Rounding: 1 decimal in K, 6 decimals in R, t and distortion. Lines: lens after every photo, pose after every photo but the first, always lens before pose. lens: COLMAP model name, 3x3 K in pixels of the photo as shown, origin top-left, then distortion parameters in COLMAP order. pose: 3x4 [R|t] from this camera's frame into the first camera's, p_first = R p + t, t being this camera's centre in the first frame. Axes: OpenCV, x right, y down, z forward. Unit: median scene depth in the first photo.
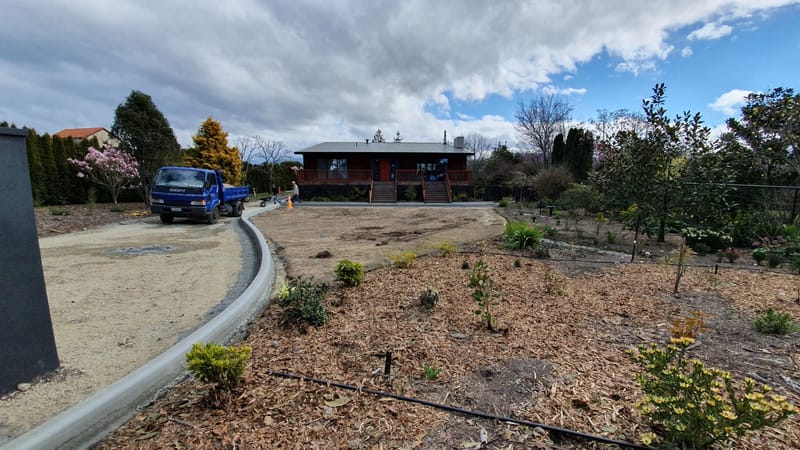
lens RADIAL K [[316.3, 0, 405.1], [0, 316.3, 226.5], [0, 0, 1]] dist [0.015669, -0.022895]
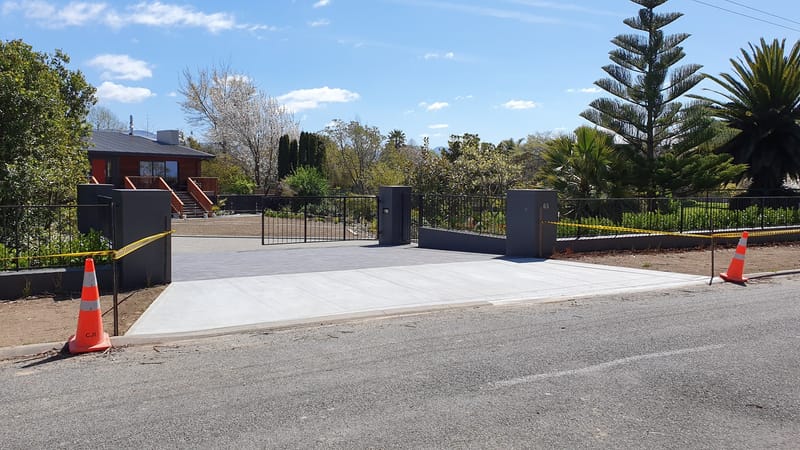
lens RADIAL K [[620.8, 0, 400.0], [0, 620.8, 225.0], [0, 0, 1]] dist [0.084734, -0.183988]
pose [[0.679616, -0.047440, 0.732032, -0.684724], [0.104983, 0.993924, -0.033054, 0.049647], [-0.726017, 0.099315, 0.680467, -0.443578]]
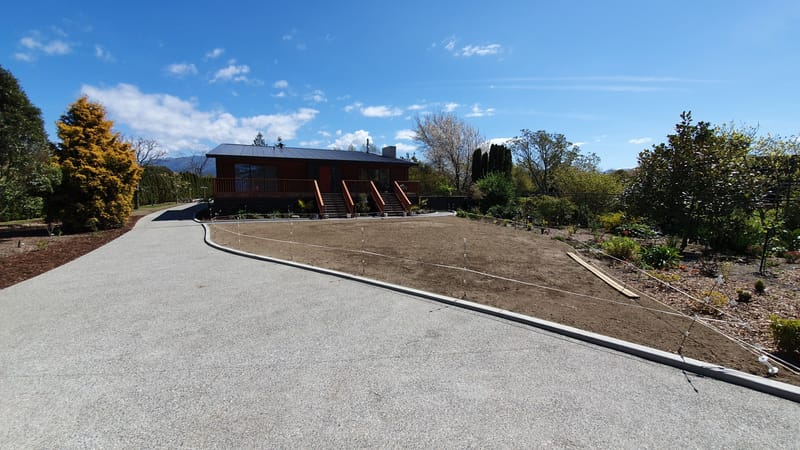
lens RADIAL K [[316.3, 0, 405.1], [0, 316.3, 226.5], [0, 0, 1]] dist [0.015669, -0.022895]
pose [[0.916114, -0.044439, 0.398448, -0.234100], [0.056439, 0.998236, -0.018430, -0.024386], [-0.396926, 0.039372, 0.917006, 0.136241]]
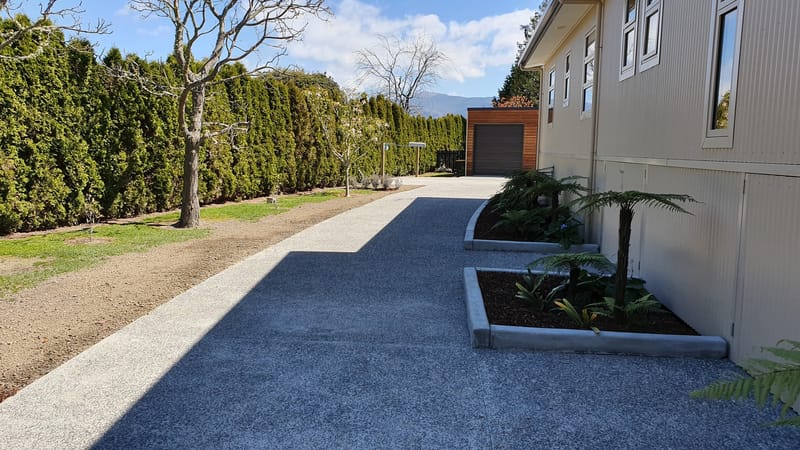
lens RADIAL K [[620.8, 0, 400.0], [0, 620.8, 225.0], [0, 0, 1]] dist [0.084734, -0.183988]
pose [[0.990380, 0.024084, -0.136262, -0.427417], [-0.028845, 0.999036, -0.033076, -0.151059], [0.135334, 0.036689, 0.990121, 1.088159]]
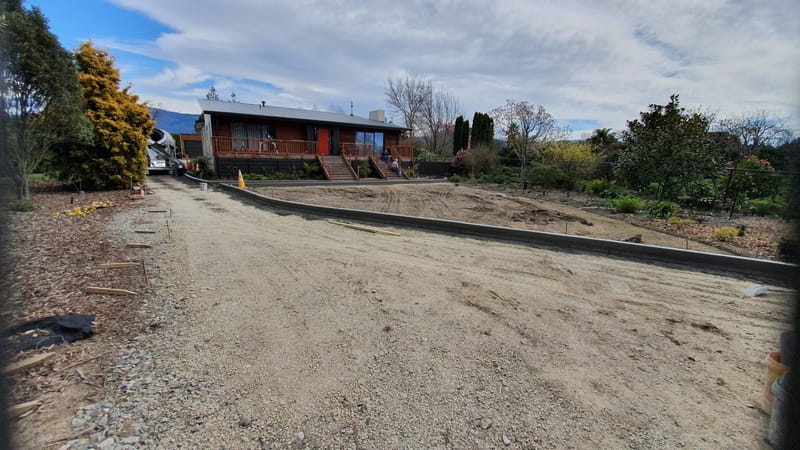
lens RADIAL K [[316.3, 0, 405.1], [0, 316.3, 226.5], [0, 0, 1]] dist [0.015669, -0.022895]
pose [[0.848428, -0.092092, 0.521239, -0.376399], [0.050500, 0.994340, 0.093479, -0.021035], [-0.526897, -0.052988, 0.848276, 0.154048]]
